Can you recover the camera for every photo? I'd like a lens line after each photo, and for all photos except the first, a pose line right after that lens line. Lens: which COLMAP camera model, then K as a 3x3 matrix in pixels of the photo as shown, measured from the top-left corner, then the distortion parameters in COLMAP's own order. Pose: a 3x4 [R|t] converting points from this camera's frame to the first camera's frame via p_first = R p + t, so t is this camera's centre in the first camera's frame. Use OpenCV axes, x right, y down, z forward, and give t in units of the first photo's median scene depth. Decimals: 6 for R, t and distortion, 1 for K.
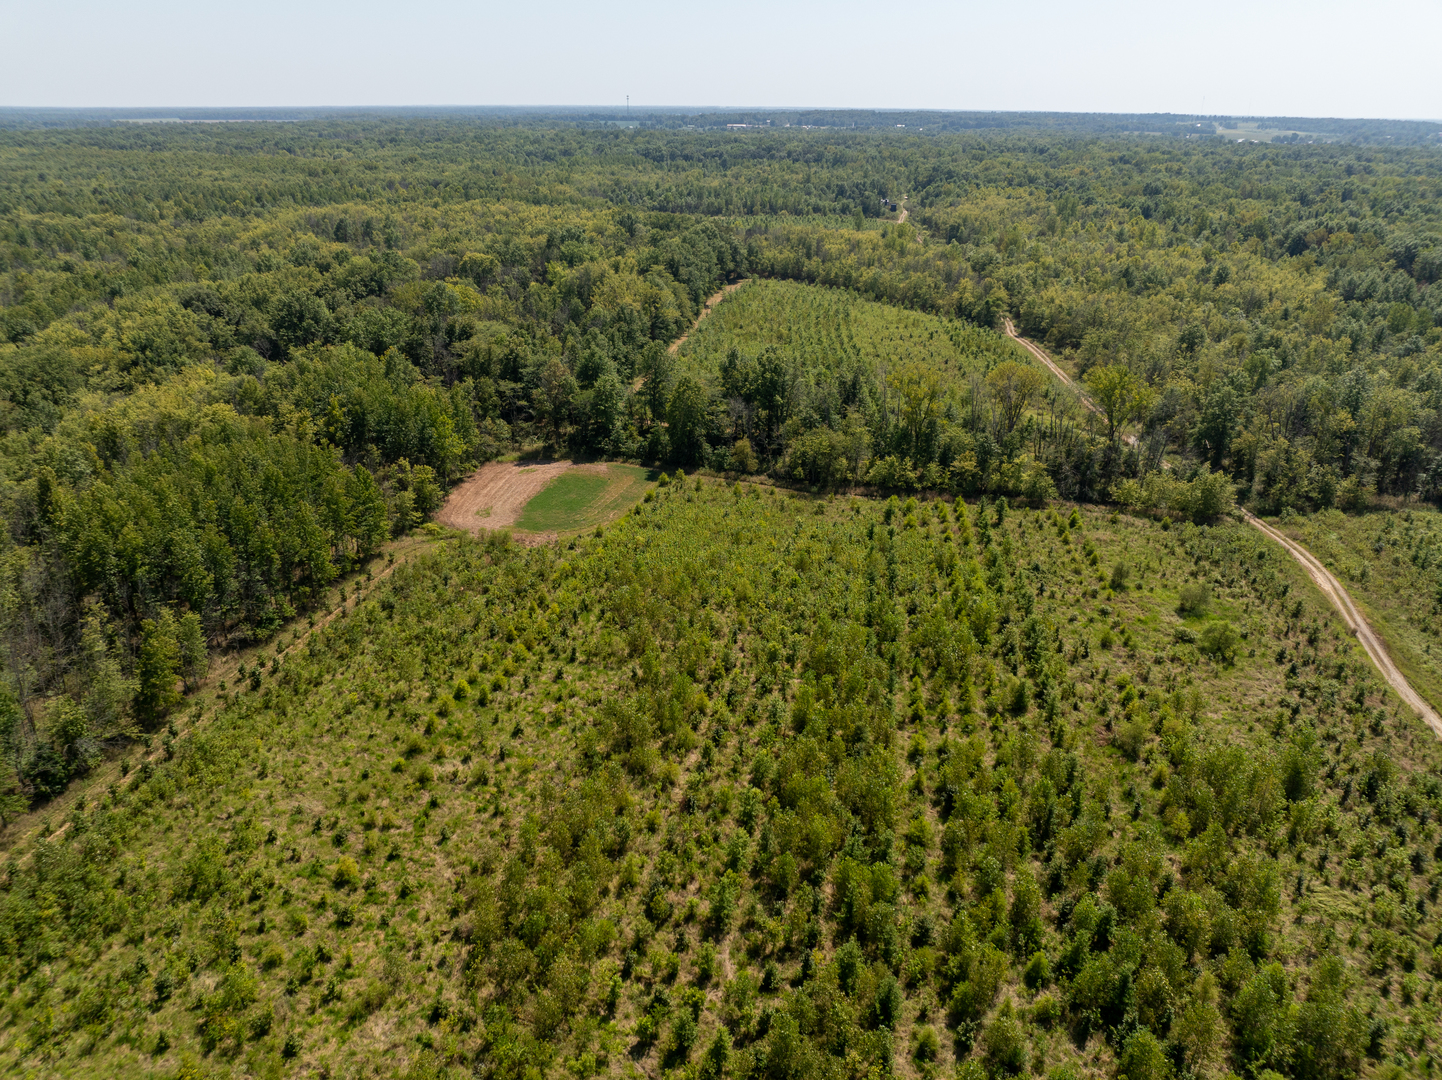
lens RADIAL K [[1000.3, 0, 721.0], [0, 1000.3, 540.0], [0, 0, 1]] dist [-0.038371, -0.004080]
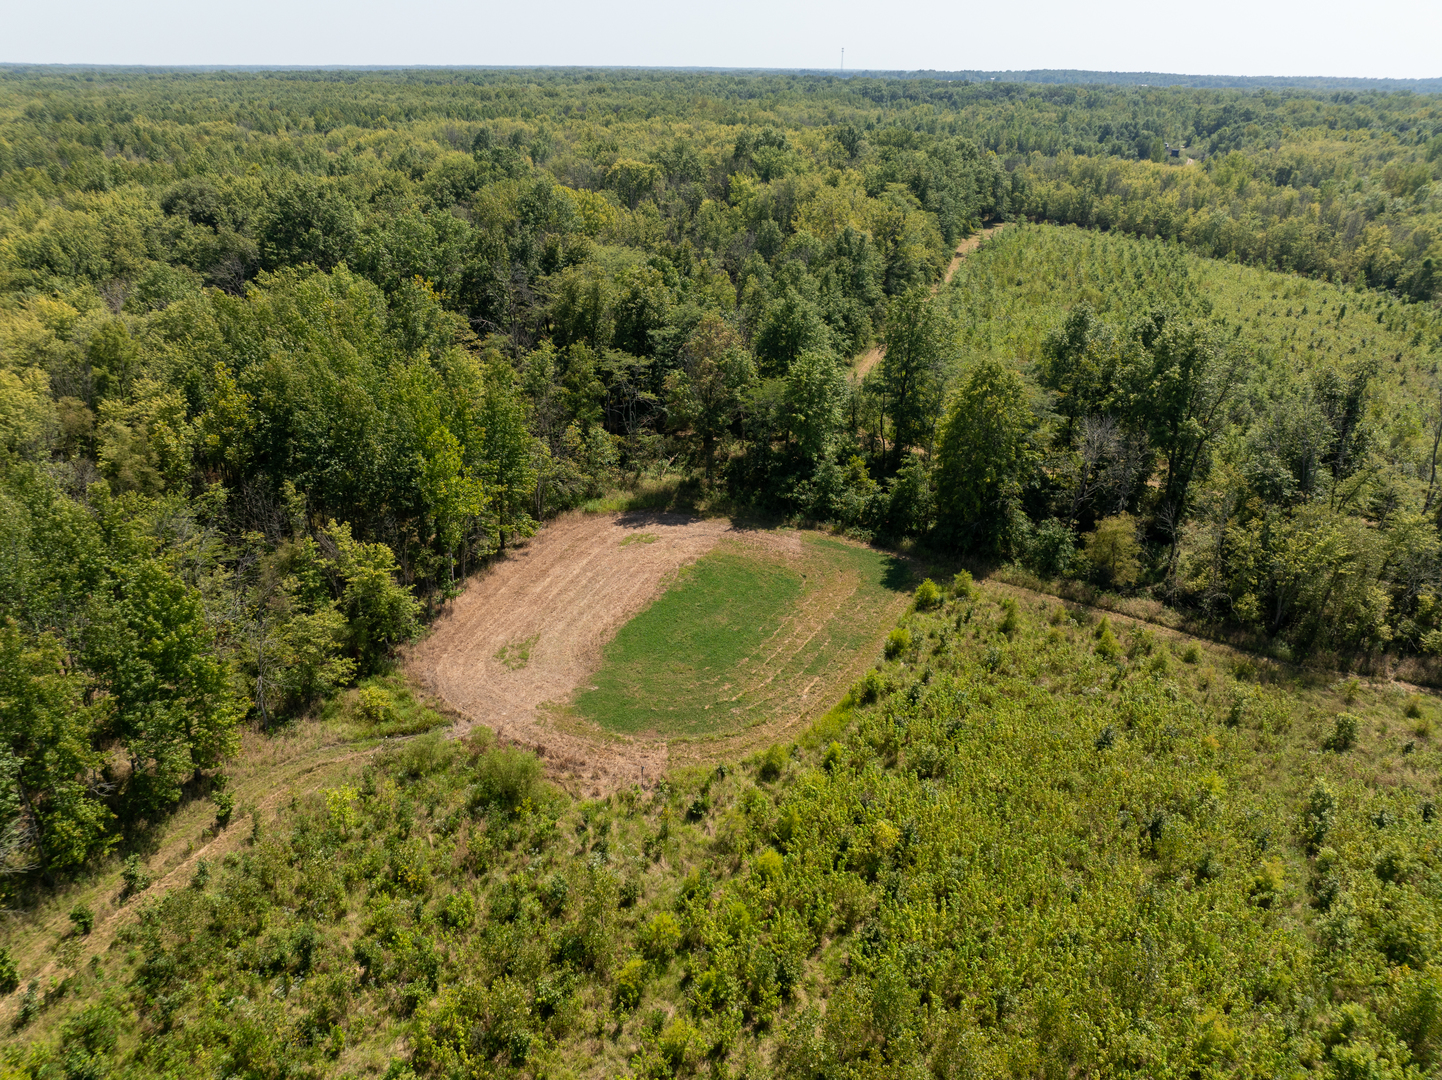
lens RADIAL K [[1000.3, 0, 721.0], [0, 1000.3, 540.0], [0, 0, 1]] dist [-0.038371, -0.004080]
pose [[0.981313, 0.084549, -0.172846, -0.065278], [-0.079370, 0.996170, 0.036671, -0.084155], [0.175285, -0.022267, 0.984266, 0.492090]]
